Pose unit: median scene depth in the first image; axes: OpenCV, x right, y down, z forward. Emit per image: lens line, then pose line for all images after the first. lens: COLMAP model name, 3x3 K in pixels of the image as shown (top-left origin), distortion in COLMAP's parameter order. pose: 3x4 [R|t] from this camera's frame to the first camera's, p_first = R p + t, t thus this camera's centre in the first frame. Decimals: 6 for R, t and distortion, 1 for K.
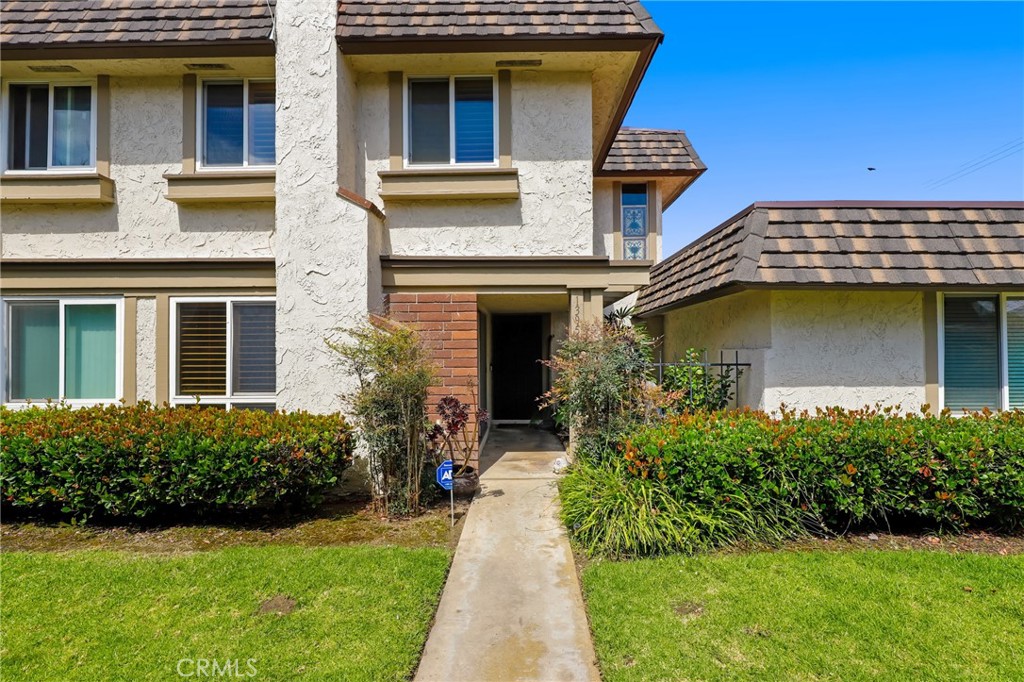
lens RADIAL K [[465.9, 0, 514.2], [0, 465.9, 340.6], [0, 0, 1]] dist [0.000491, -0.000686]
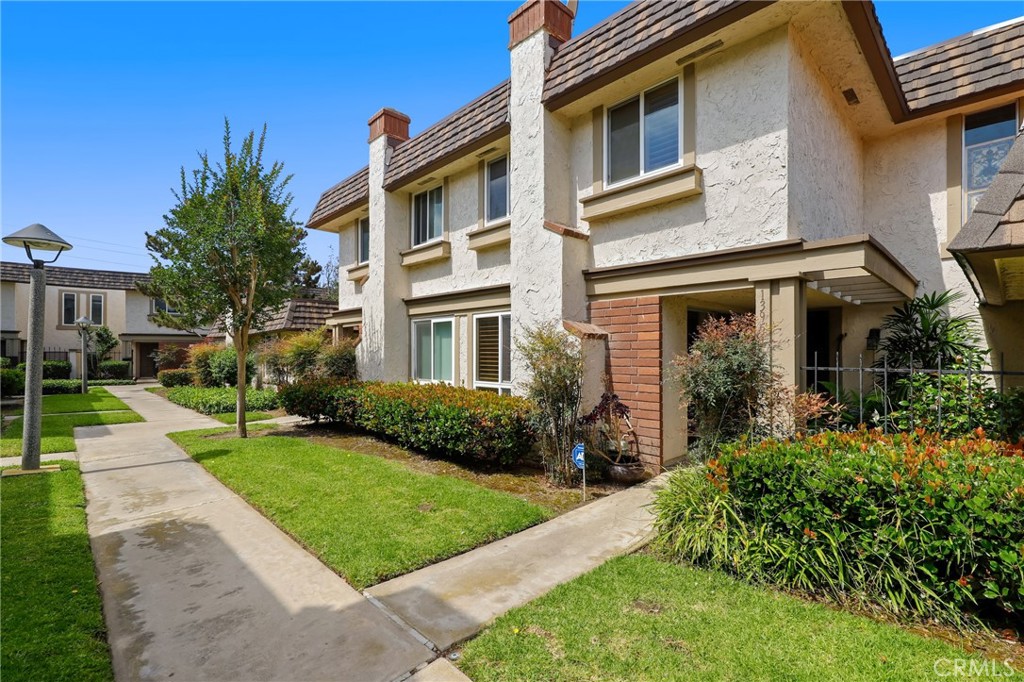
lens RADIAL K [[465.9, 0, 528.1], [0, 465.9, 350.9], [0, 0, 1]] dist [0.000491, -0.000686]
pose [[0.713842, 0.002093, -0.700304, 0.433193], [0.007923, 0.999907, 0.011064, 0.007548], [0.700262, -0.013447, 0.713759, 0.056582]]
